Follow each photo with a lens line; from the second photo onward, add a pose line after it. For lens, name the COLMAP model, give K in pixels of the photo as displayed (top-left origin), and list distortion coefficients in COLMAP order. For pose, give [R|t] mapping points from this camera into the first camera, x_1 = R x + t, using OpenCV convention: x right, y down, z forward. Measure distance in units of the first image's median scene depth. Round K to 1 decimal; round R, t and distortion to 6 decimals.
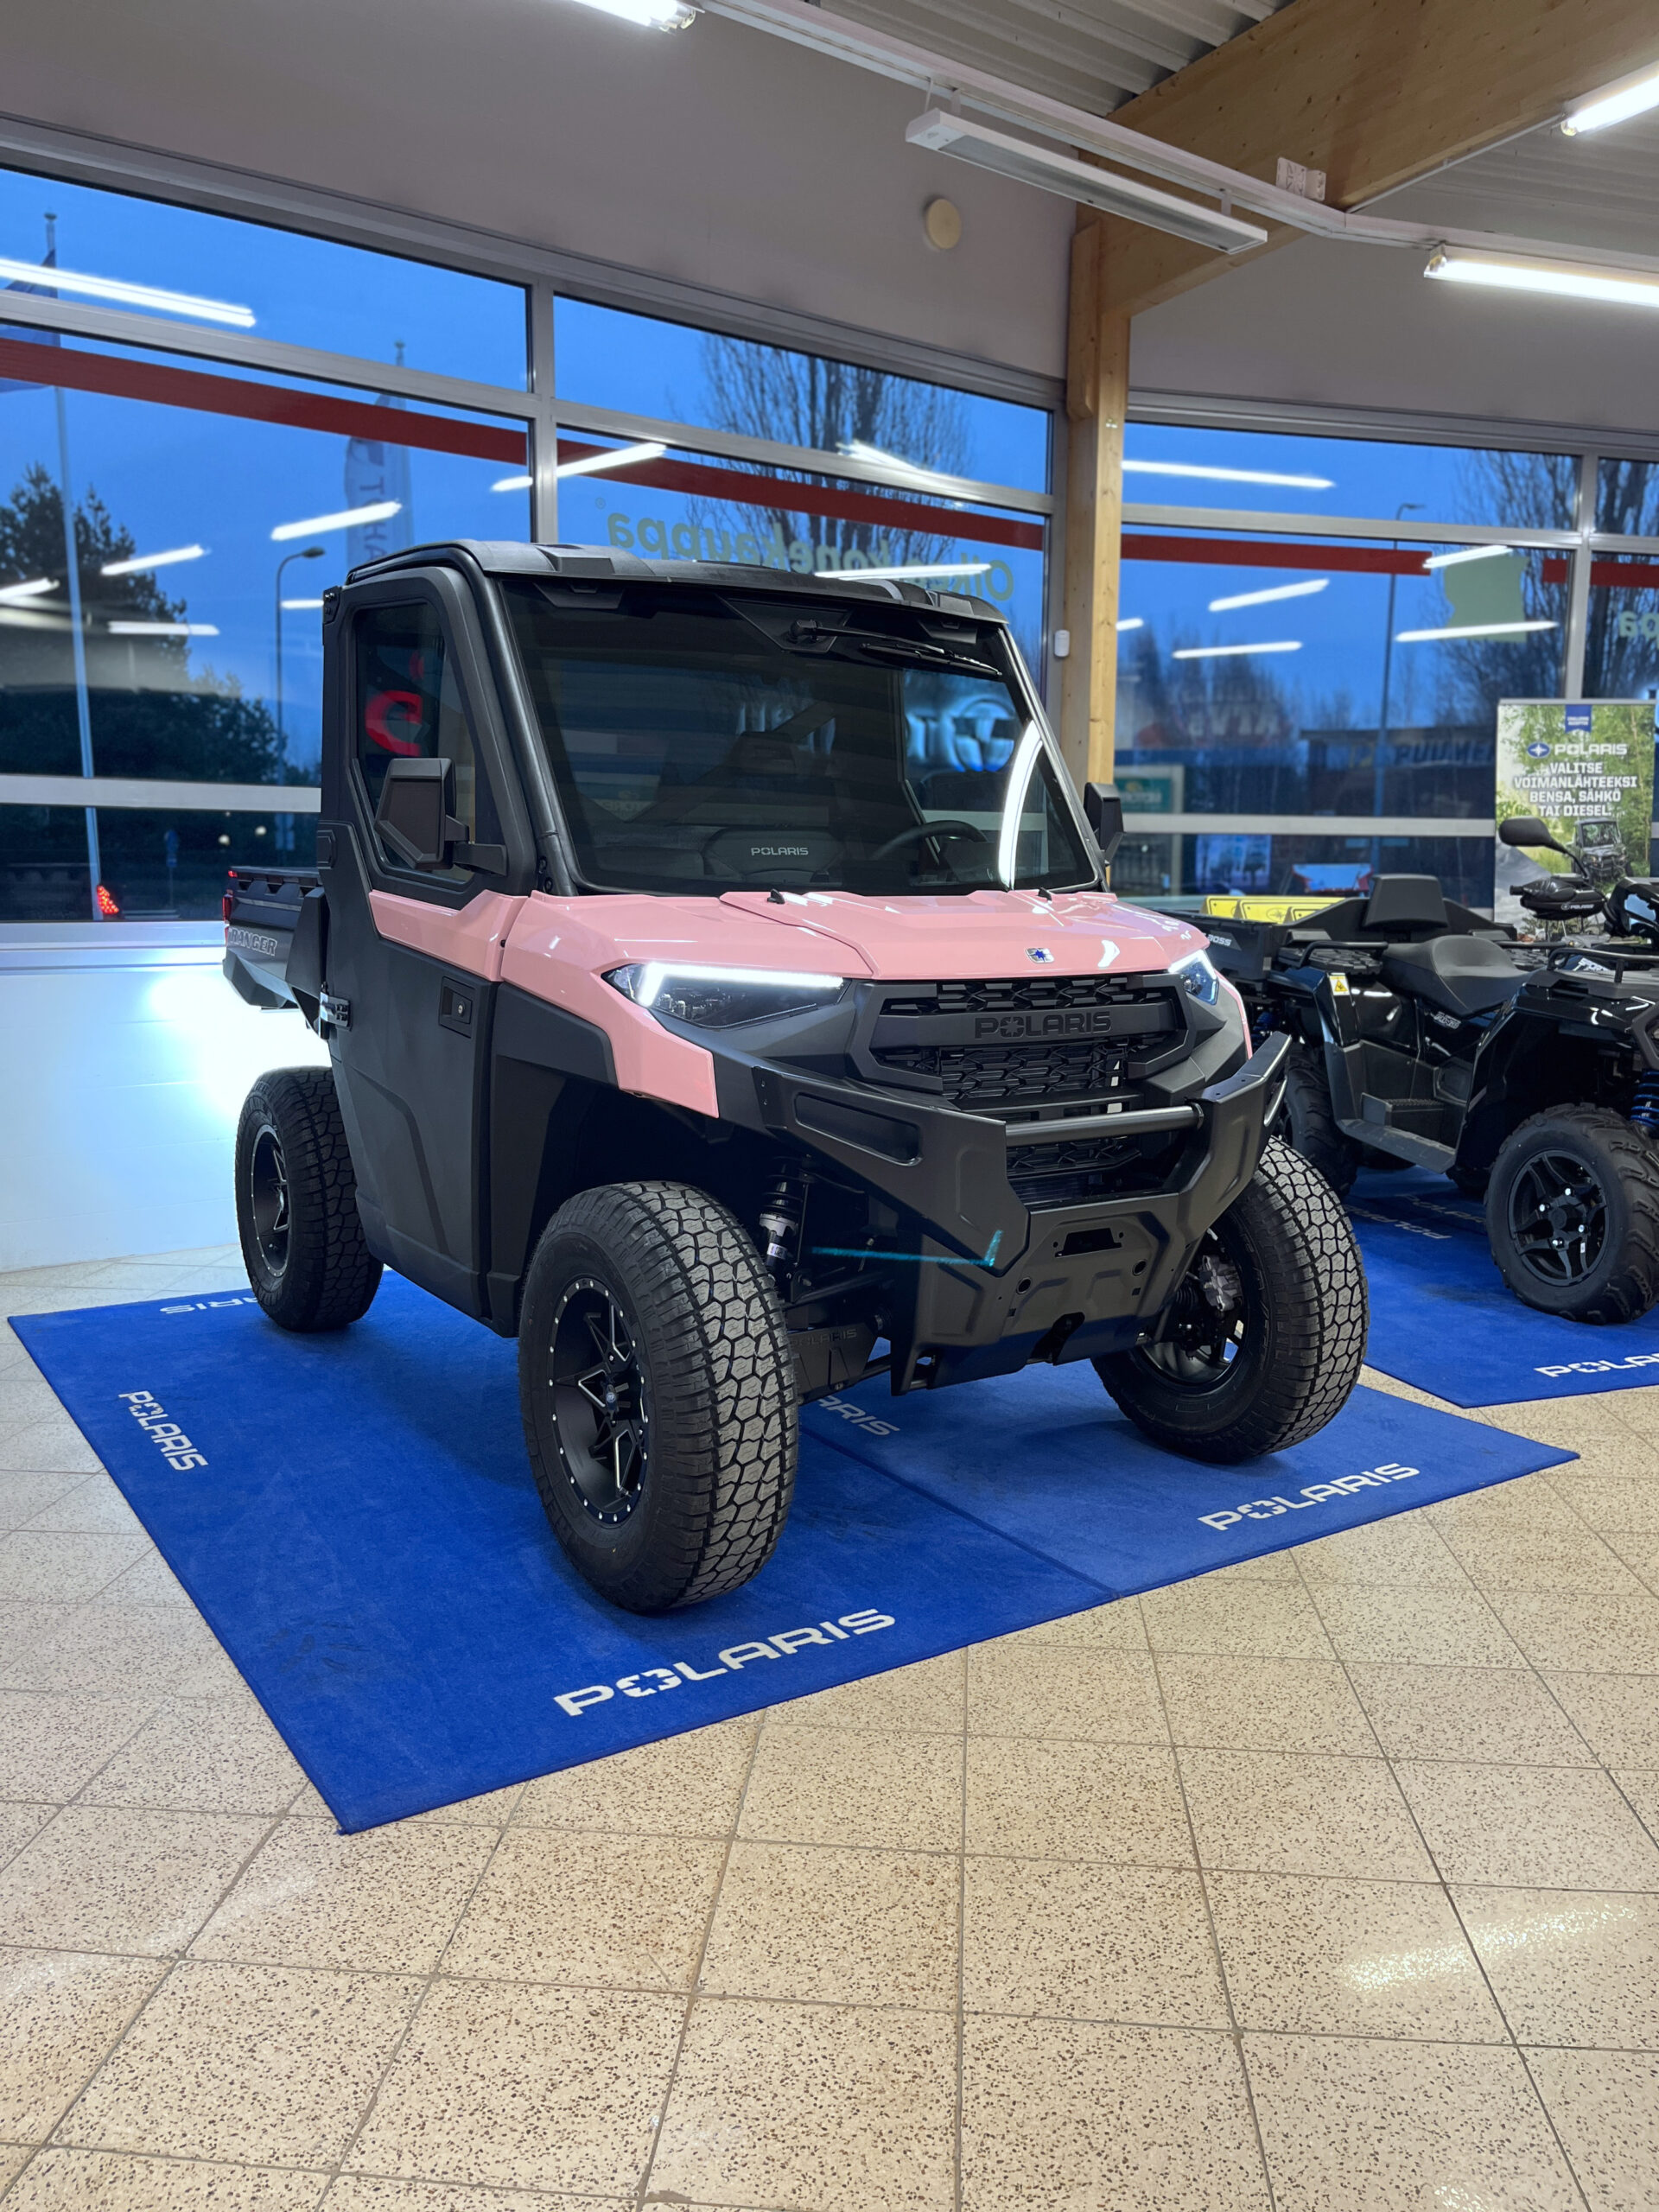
lens RADIAL K [[1686.9, 0, 829.5], [0, 1686.9, 1106.0], [0, 0, 1]] dist [0.055794, -0.066052]
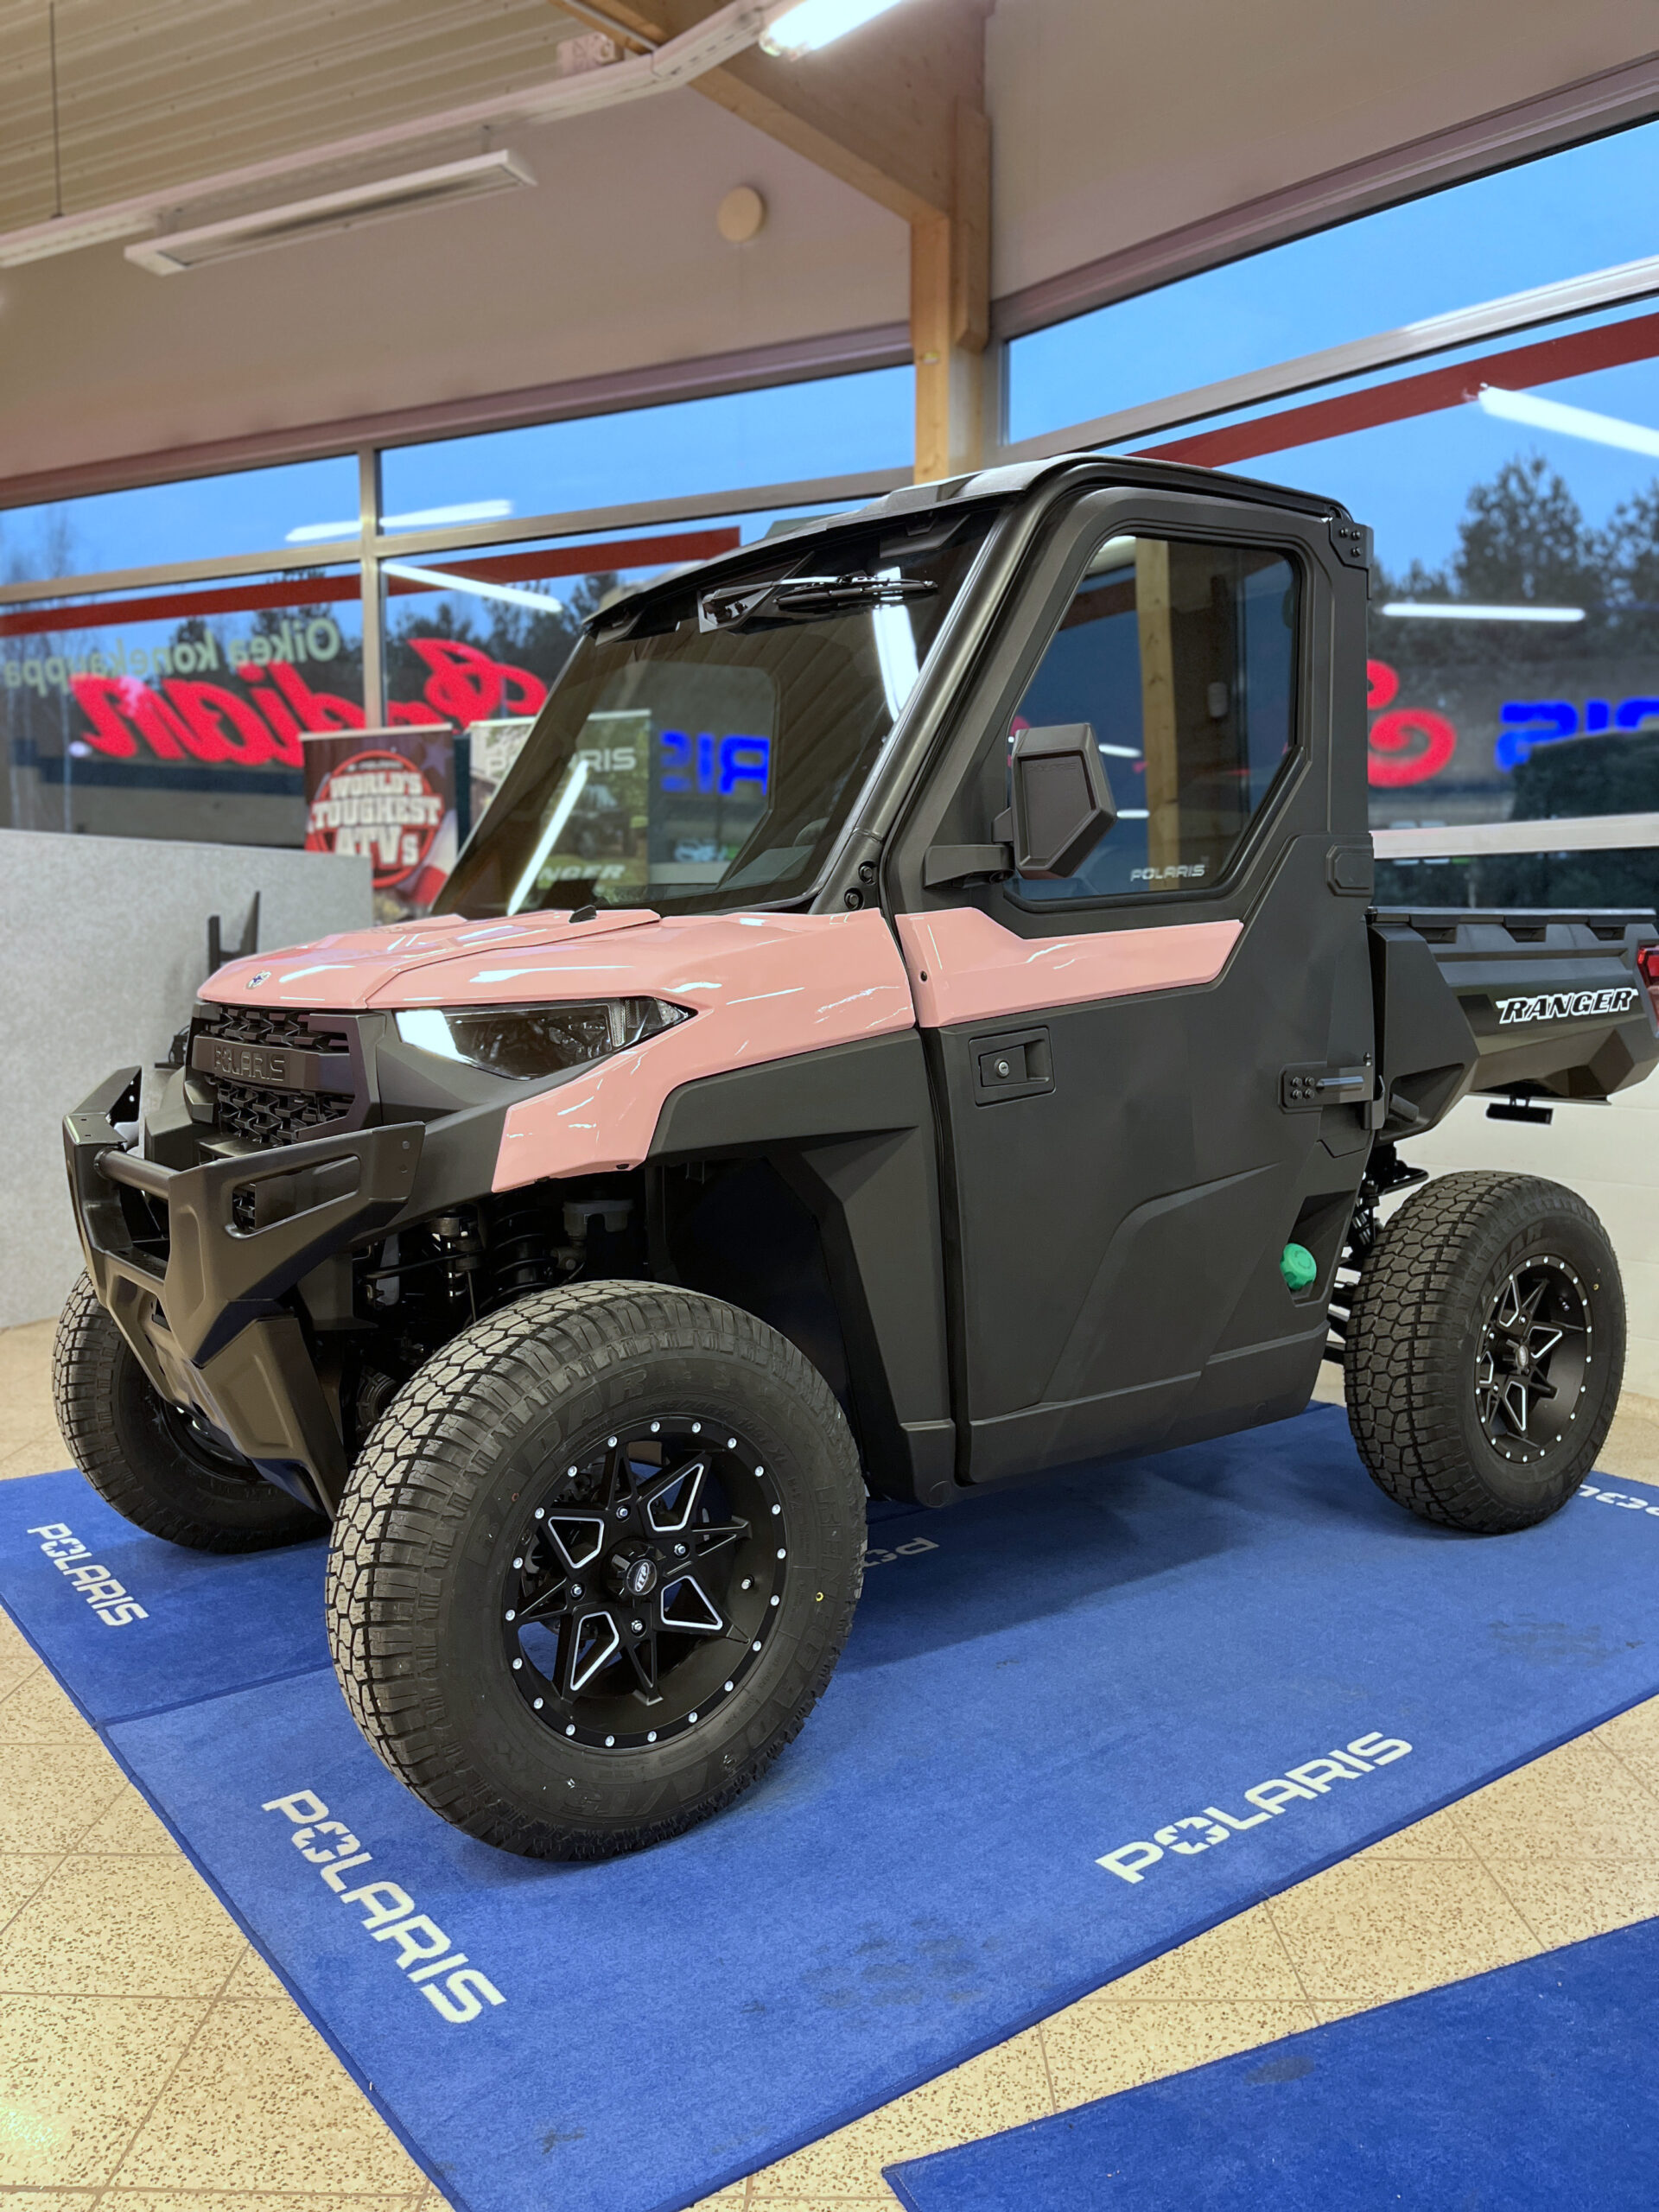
lens RADIAL K [[1672.3, 0, 831.6], [0, 1672.3, 1117.7], [0, 0, 1]] dist [0.060954, -0.085089]
pose [[0.076843, 0.091415, -0.992844, 0.960964], [-0.142197, 0.986614, 0.079836, -0.125839], [0.986851, 0.135044, 0.088813, 1.185037]]
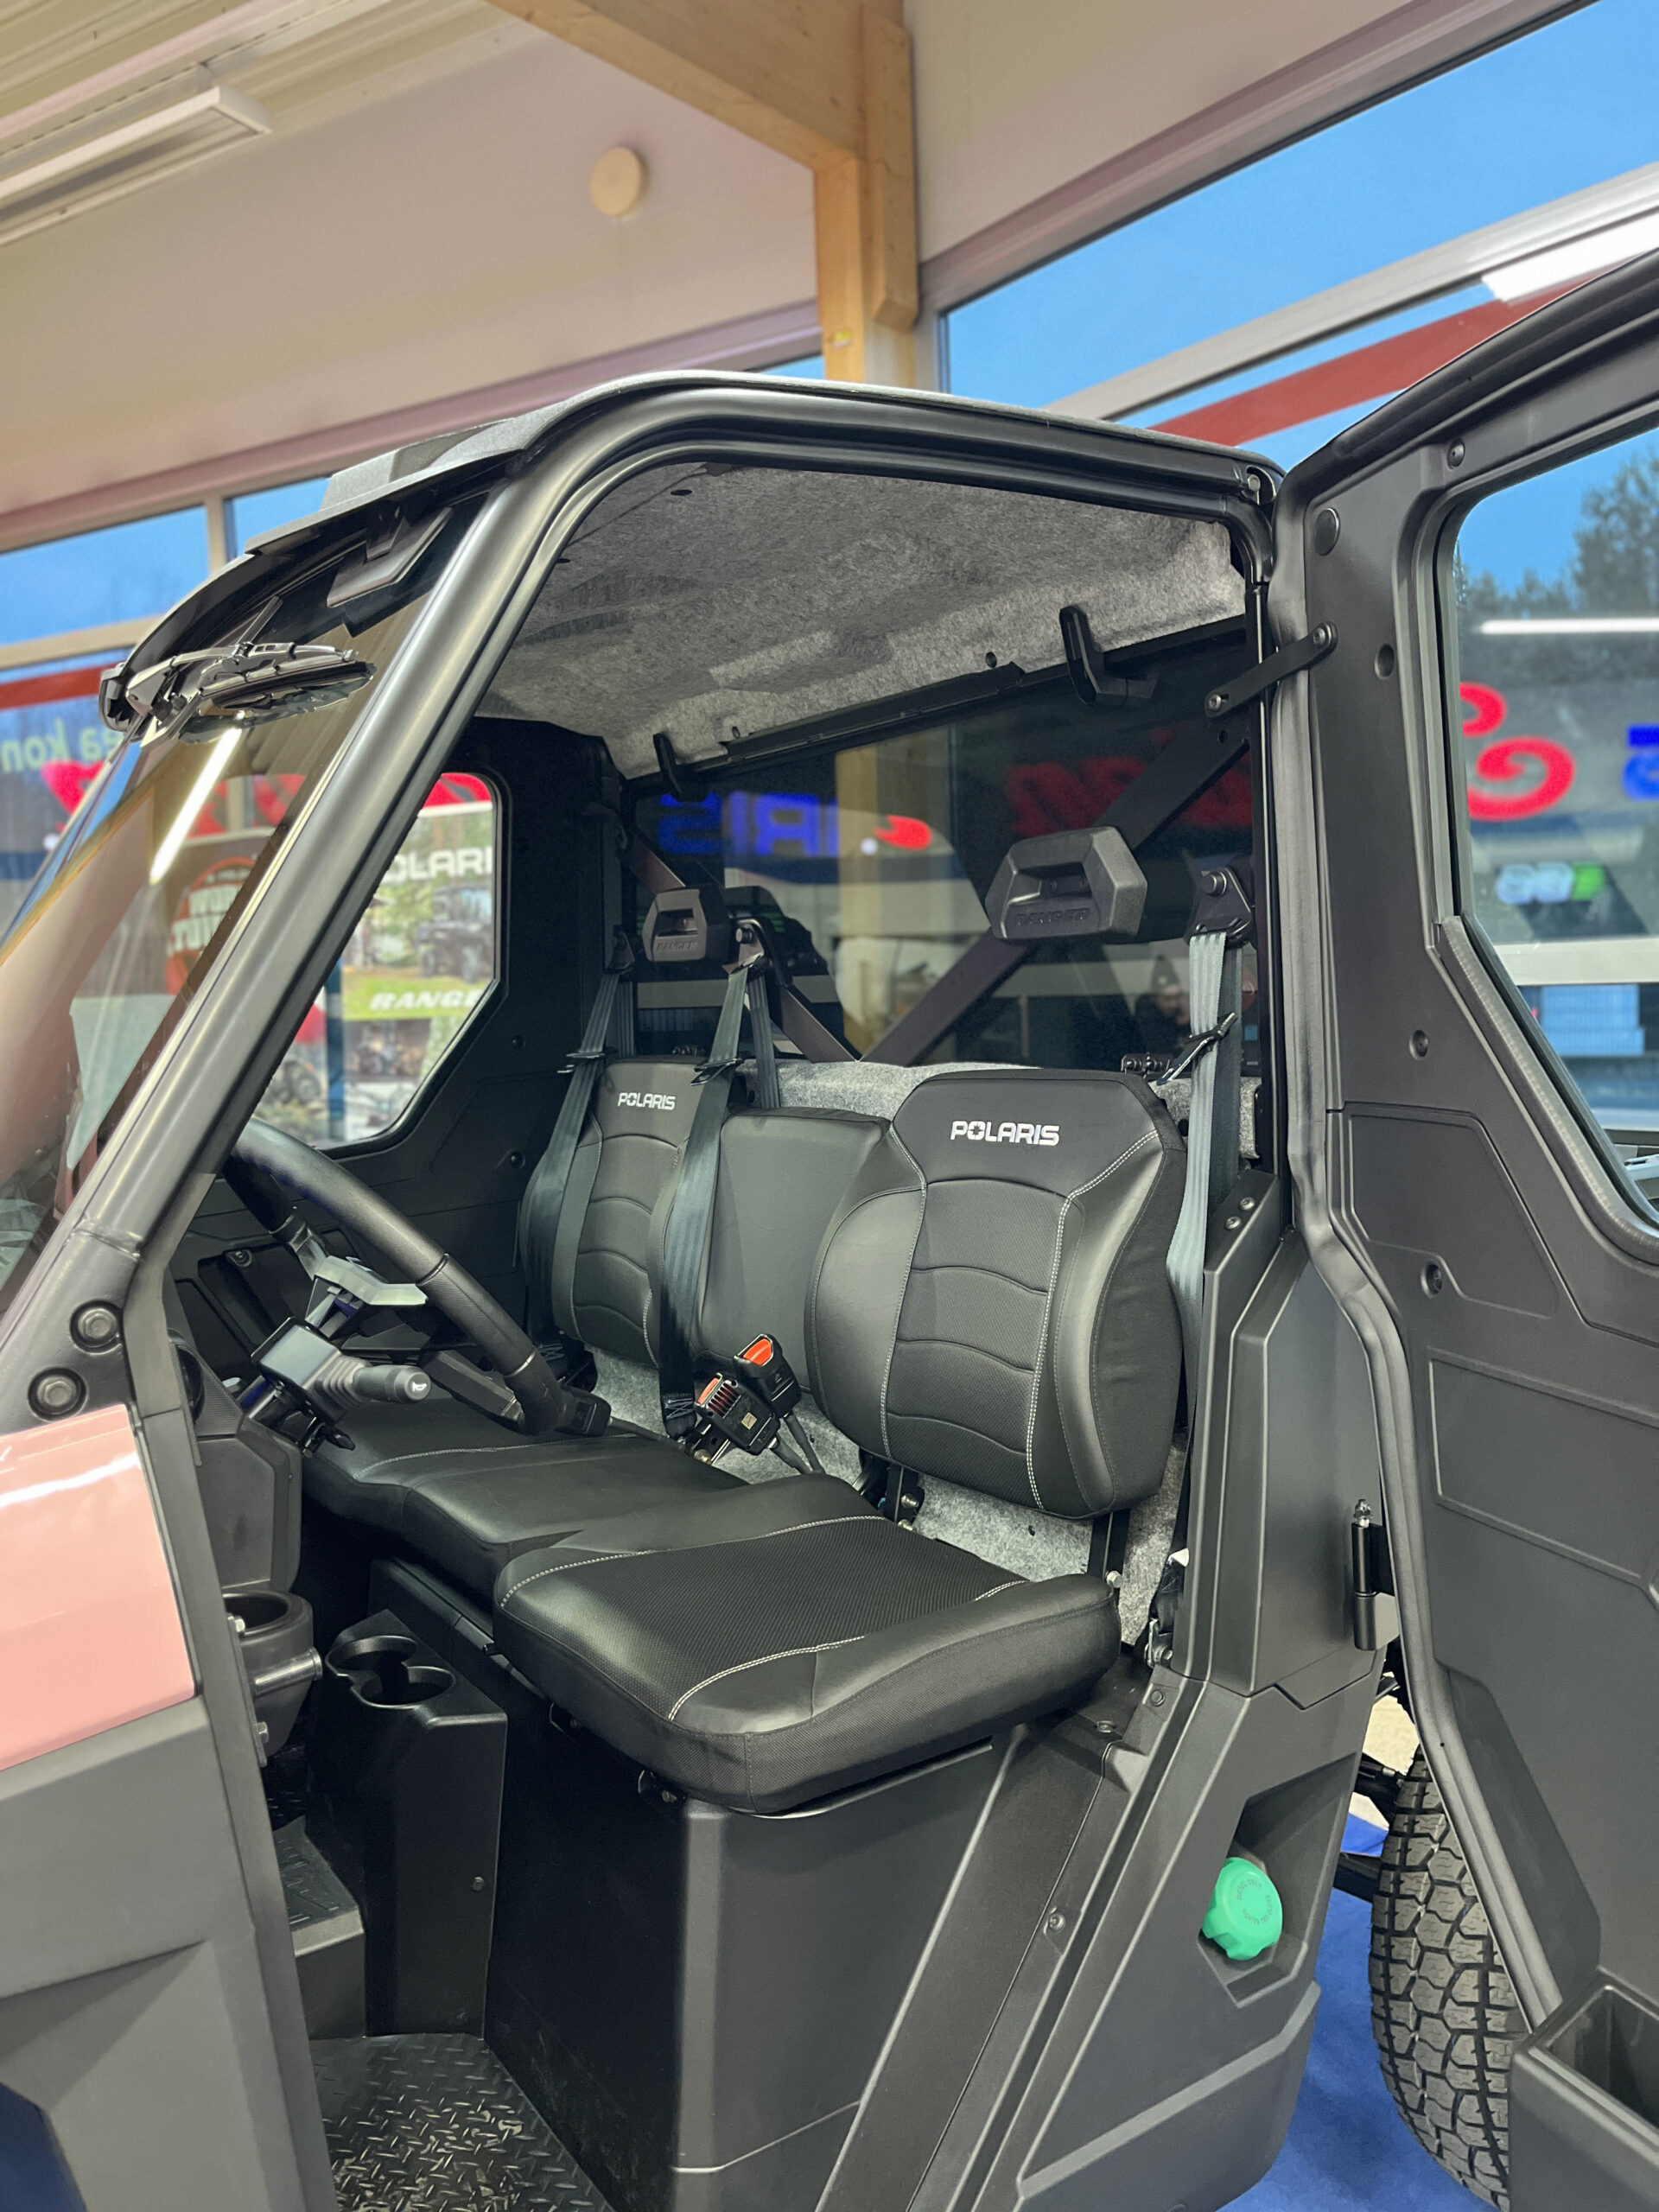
lens RADIAL K [[1676.3, 0, 820.8], [0, 1676.3, 1123.6], [0, 0, 1]] dist [0.002285, -0.002926]
pose [[0.000790, 0.071095, -0.997469, 0.524565], [-0.109359, 0.991493, 0.070583, -0.253440], [0.994002, 0.109027, 0.008558, 1.385282]]
